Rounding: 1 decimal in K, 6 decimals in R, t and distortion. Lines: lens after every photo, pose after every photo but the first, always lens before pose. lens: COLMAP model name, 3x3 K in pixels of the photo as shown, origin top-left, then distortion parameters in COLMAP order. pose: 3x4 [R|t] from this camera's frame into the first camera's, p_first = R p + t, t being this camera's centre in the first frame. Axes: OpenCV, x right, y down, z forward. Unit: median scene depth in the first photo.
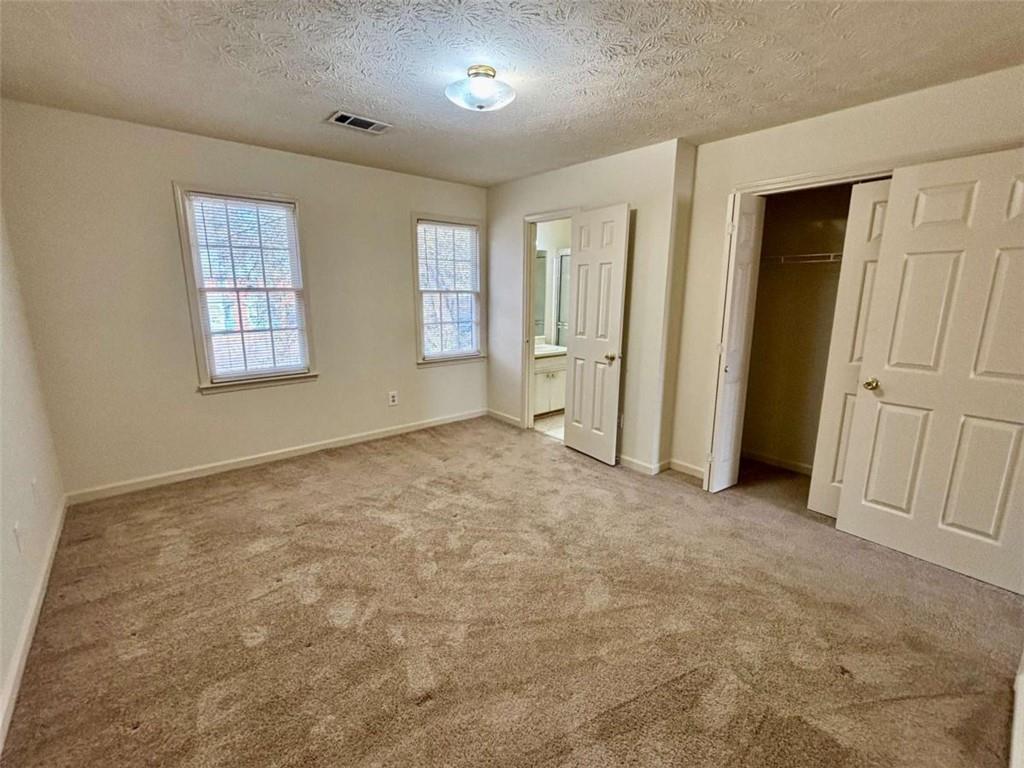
lens RADIAL K [[443.7, 0, 505.6], [0, 443.7, 378.0], [0, 0, 1]] dist [-0.001078, -0.000336]
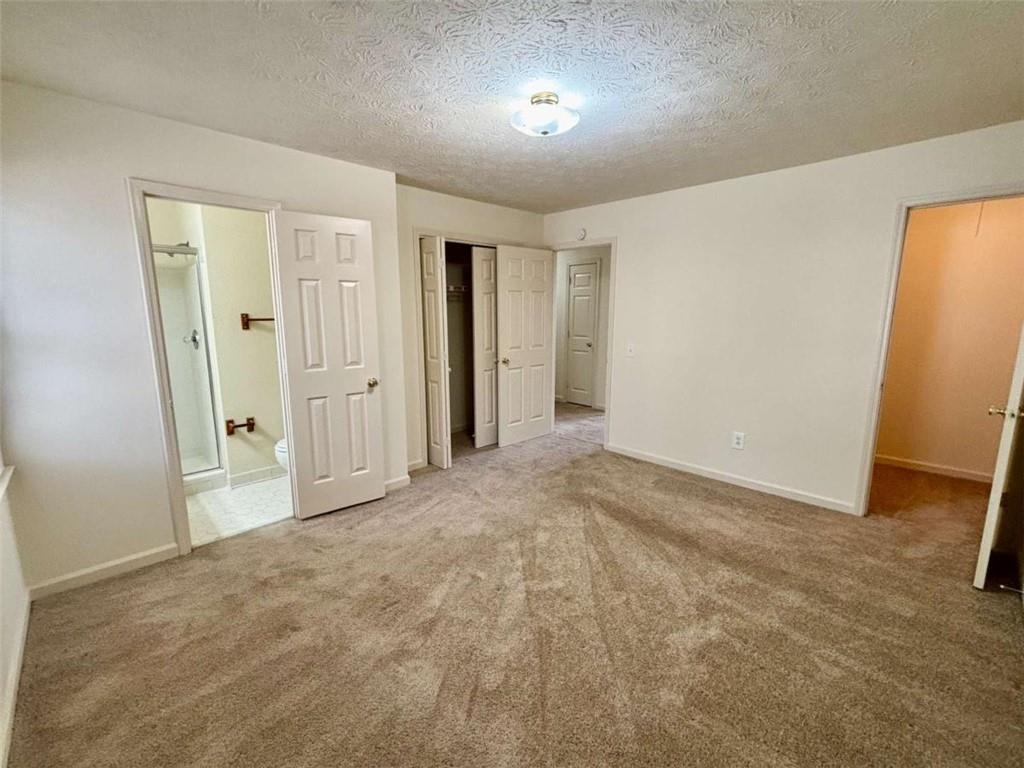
lens RADIAL K [[443.7, 0, 505.7], [0, 443.7, 385.5], [0, 0, 1]] dist [-0.001078, -0.000336]
pose [[-0.077557, -0.167608, 0.982798, -0.638037], [0.205049, 0.962012, 0.180244, -0.140272], [-0.975674, 0.215501, -0.040243, 0.712490]]
